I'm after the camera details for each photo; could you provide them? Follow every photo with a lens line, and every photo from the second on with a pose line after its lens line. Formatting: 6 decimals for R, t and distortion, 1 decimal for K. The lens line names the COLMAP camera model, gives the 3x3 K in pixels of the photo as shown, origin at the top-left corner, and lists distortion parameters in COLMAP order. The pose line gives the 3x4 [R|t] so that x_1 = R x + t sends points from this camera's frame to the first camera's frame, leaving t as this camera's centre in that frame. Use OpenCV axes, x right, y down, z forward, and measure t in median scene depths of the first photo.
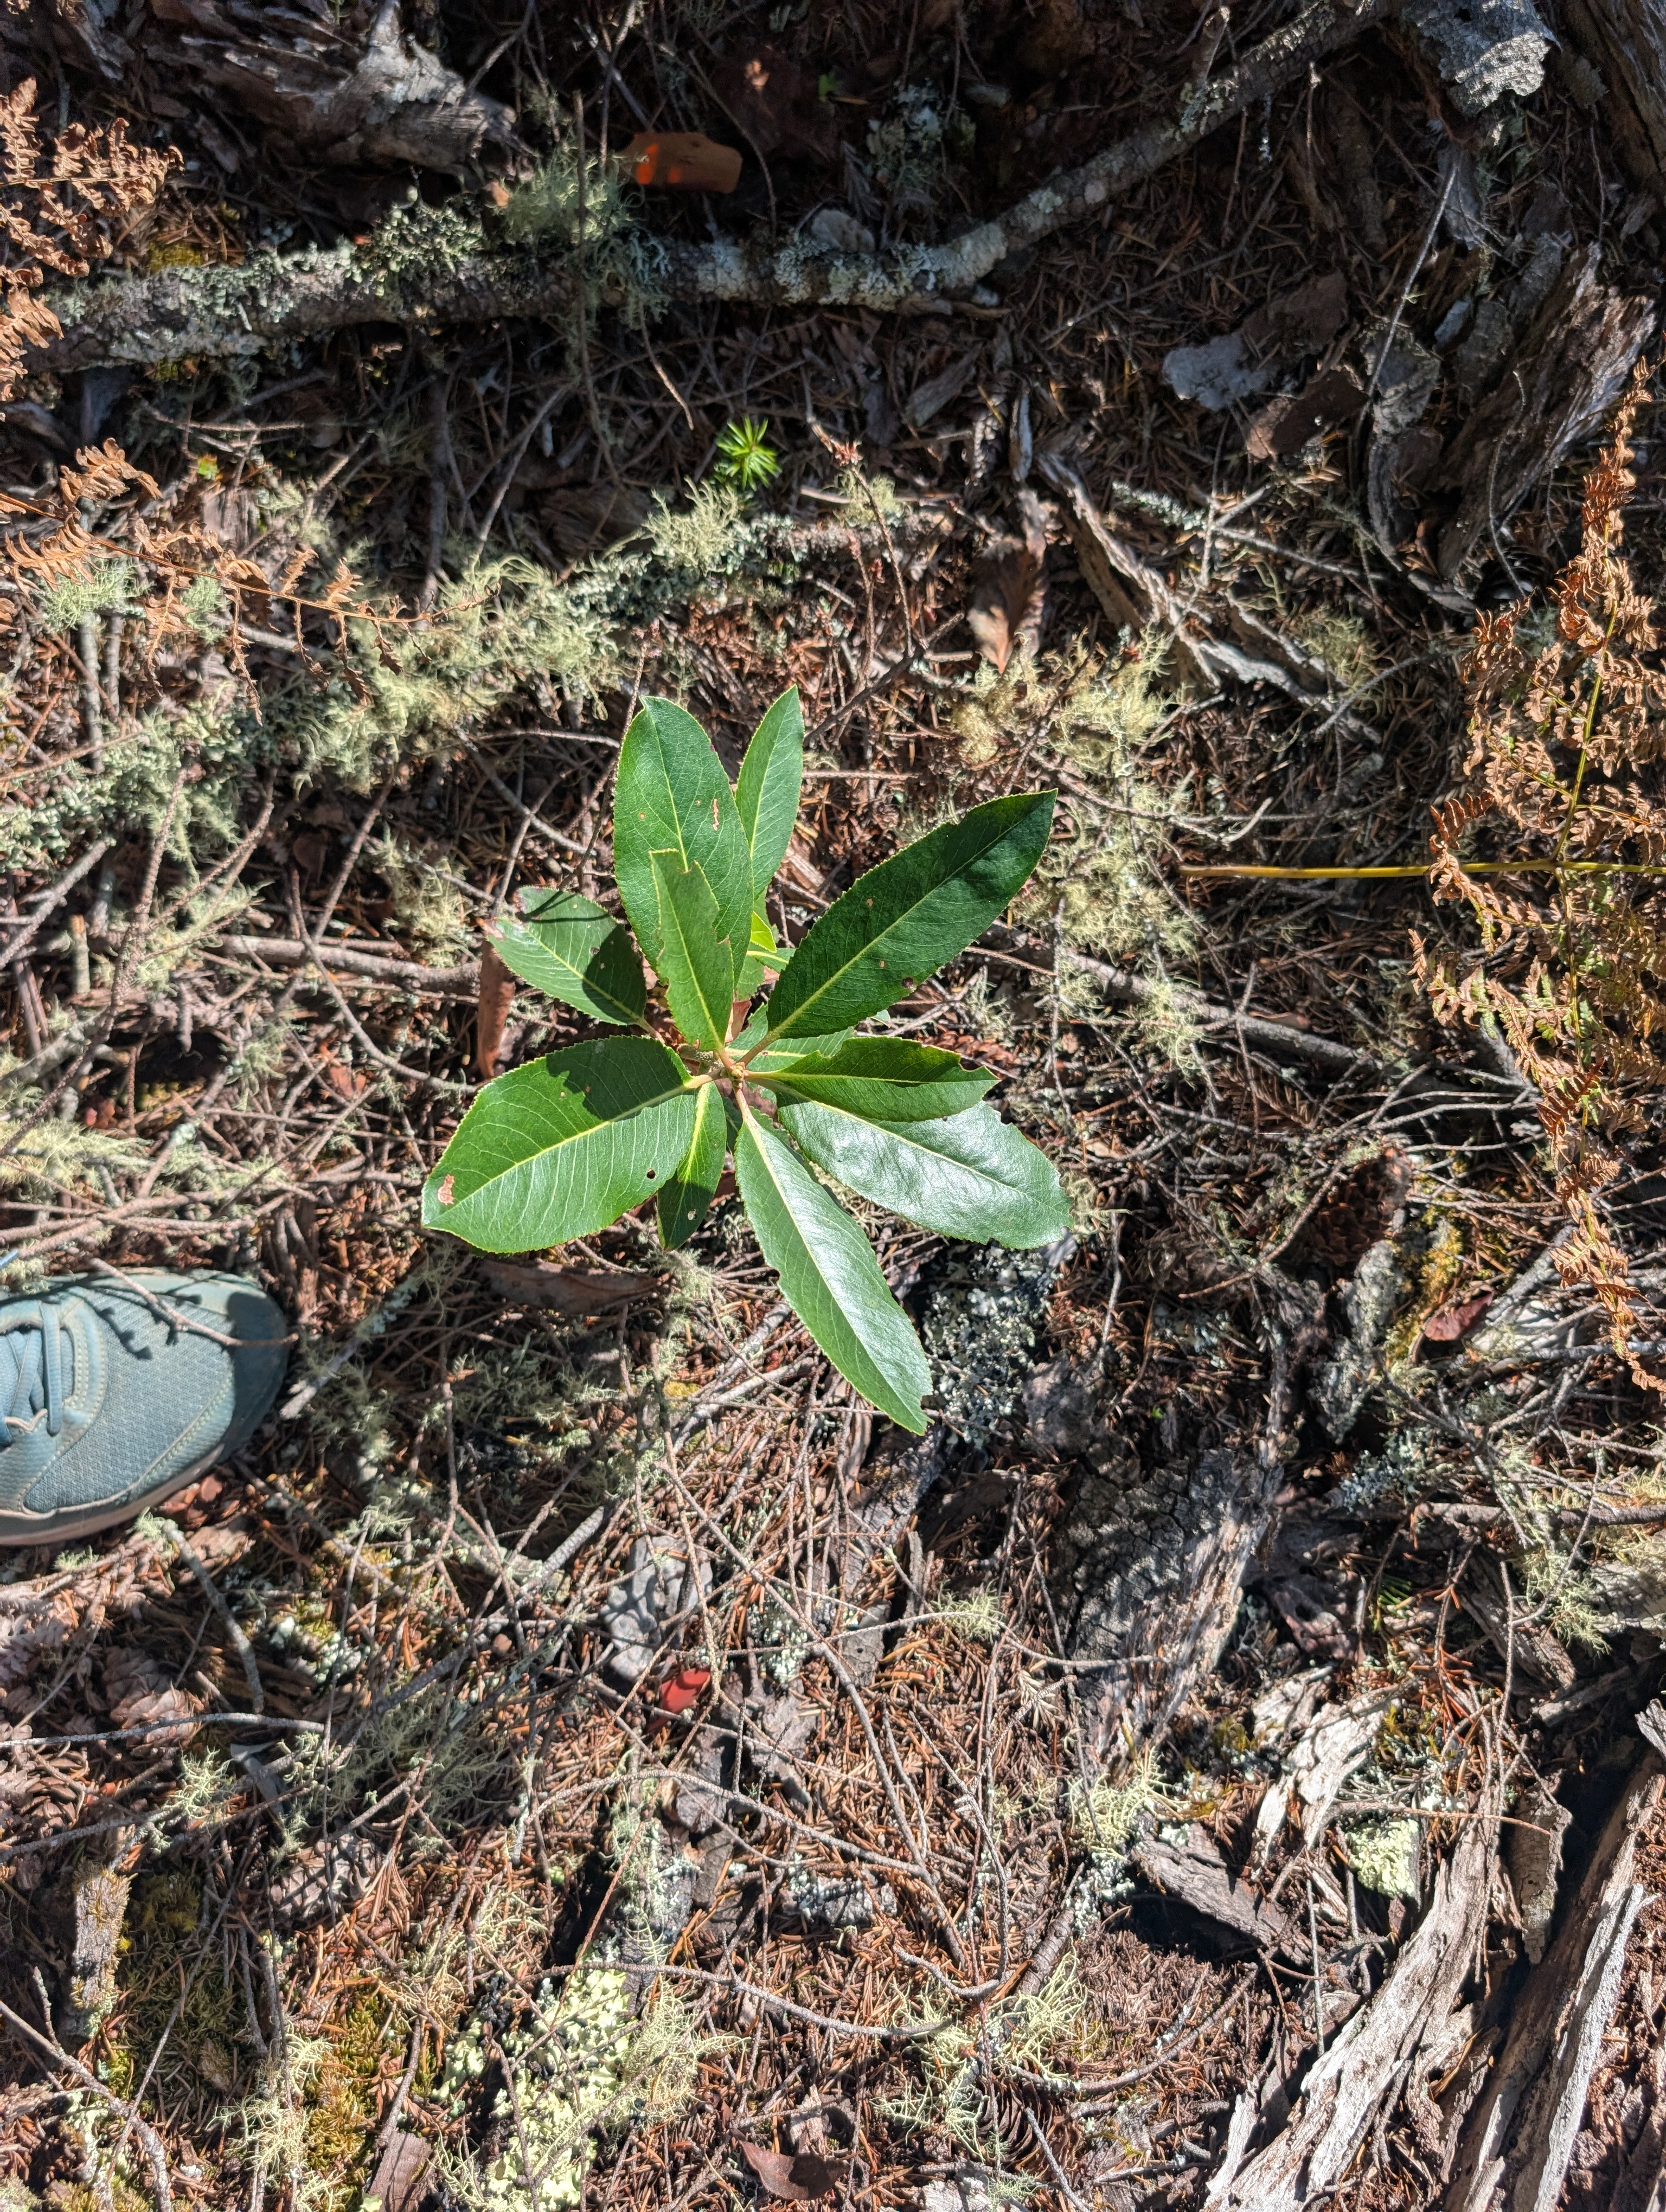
lens RADIAL K [[1533.4, 0, 833.0], [0, 1533.4, 1106.0], [0, 0, 1]] dist [-0.007791, -0.007884]
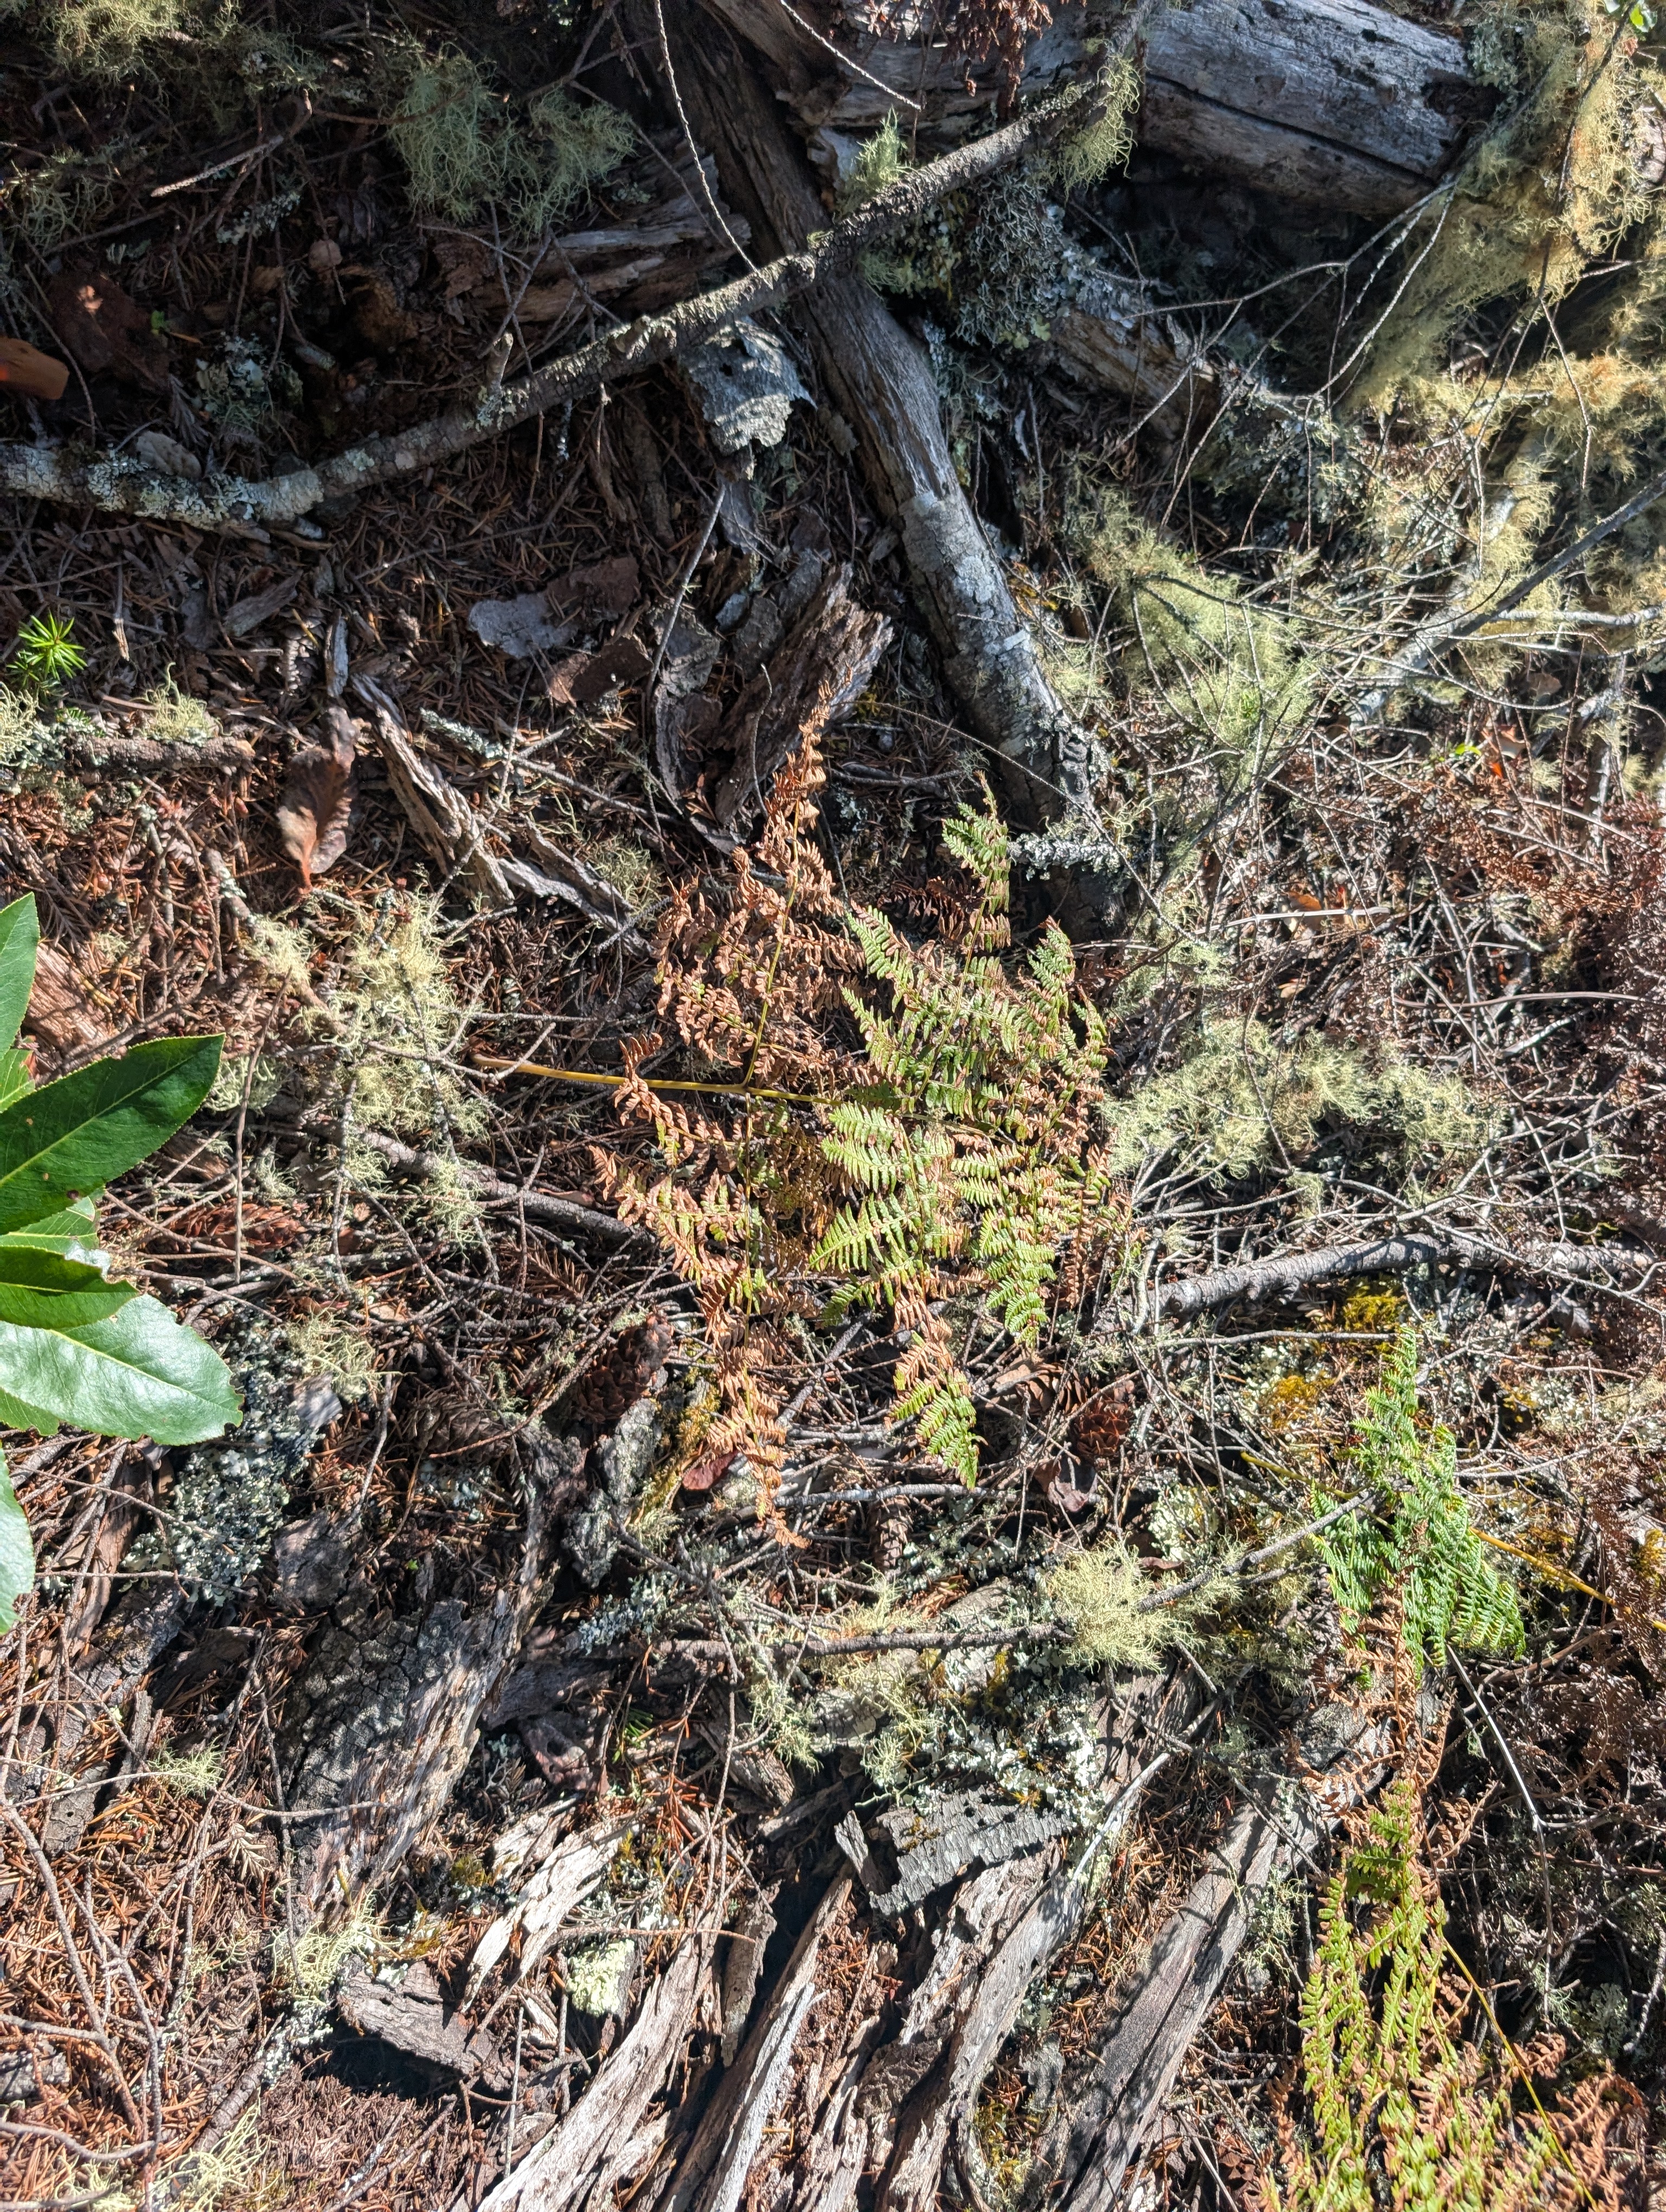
lens RADIAL K [[1551.0, 0, 832.0], [0, 1551.0, 1088.4], [0, 0, 1]] dist [-0.000302, -0.005229]
pose [[0.960312, 0.058936, 0.272629, 0.181802], [-0.038942, 0.996179, -0.078178, -0.058985], [-0.276195, 0.064458, 0.958938, -0.143797]]
